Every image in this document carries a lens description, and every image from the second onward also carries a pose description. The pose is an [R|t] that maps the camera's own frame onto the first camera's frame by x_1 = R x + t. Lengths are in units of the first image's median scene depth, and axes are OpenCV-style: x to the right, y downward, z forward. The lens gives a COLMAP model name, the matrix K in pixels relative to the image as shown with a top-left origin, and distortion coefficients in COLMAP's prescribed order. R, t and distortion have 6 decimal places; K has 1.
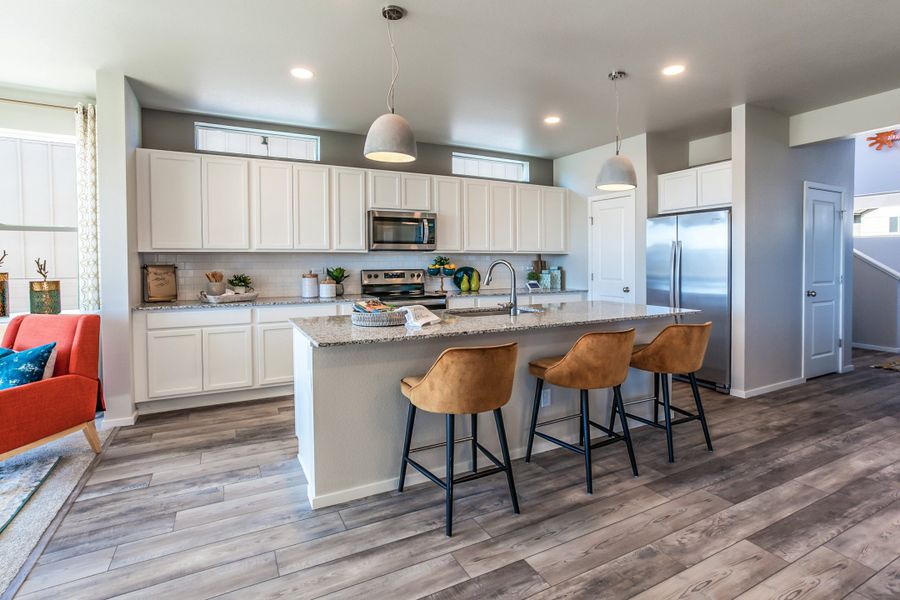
lens RADIAL K [[439.4, 0, 459.4], [0, 439.4, 284.3], [0, 0, 1]] dist [-0.009475, 0.008932]
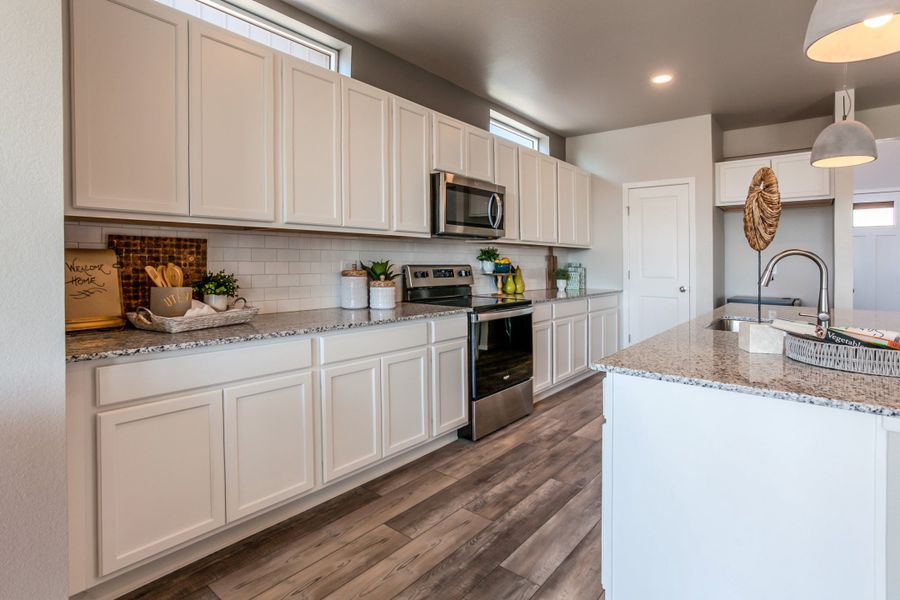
lens RADIAL K [[447.1, 0, 439.3], [0, 447.1, 277.1], [0, 0, 1]] dist [-0.010439, 0.004078]
pose [[0.926789, -0.002636, 0.375573, -0.512011], [0.008406, 0.999870, -0.013728, -0.005417], [-0.375488, 0.015880, 0.926691, 0.445031]]
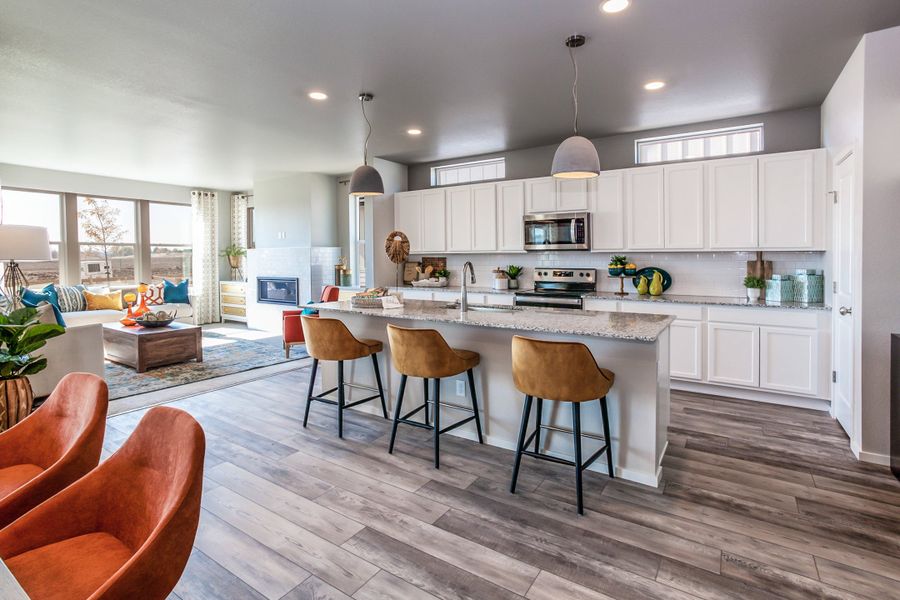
lens RADIAL K [[439.4, 0, 435.8], [0, 439.4, 266.1], [0, 0, 1]] dist [-0.009475, 0.008932]
pose [[0.477820, 0.020280, -0.878224, 0.778091], [-0.046540, 0.998914, -0.002254, -0.027113], [0.877224, 0.041949, 0.478245, 0.286274]]
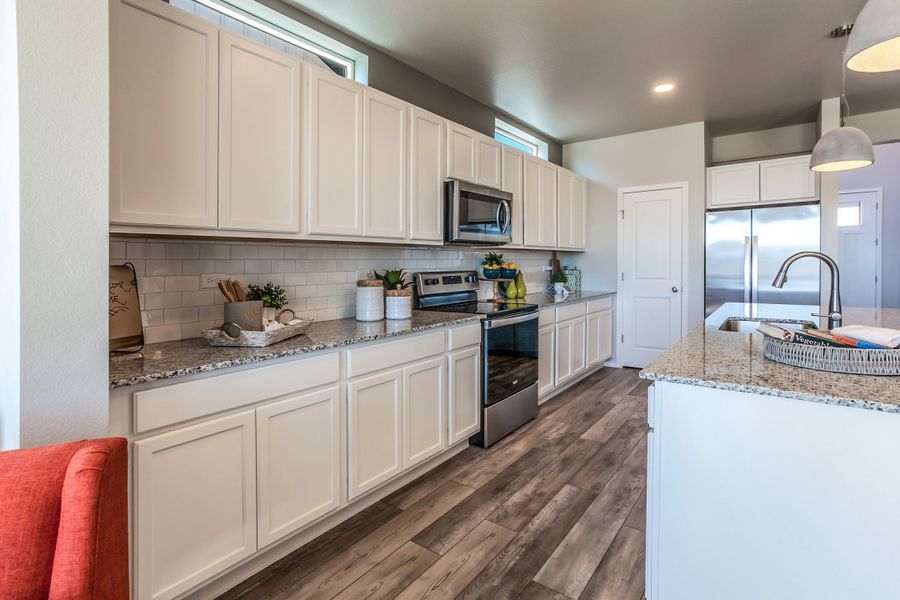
lens RADIAL K [[439.4, 0, 437.8], [0, 439.4, 266.1], [0, 0, 1]] dist [-0.009475, 0.008932]
pose [[0.911847, -0.006776, 0.410474, -0.554764], [0.027934, 0.998571, -0.045570, -0.013198], [-0.409579, 0.053018, 0.910733, 0.476946]]
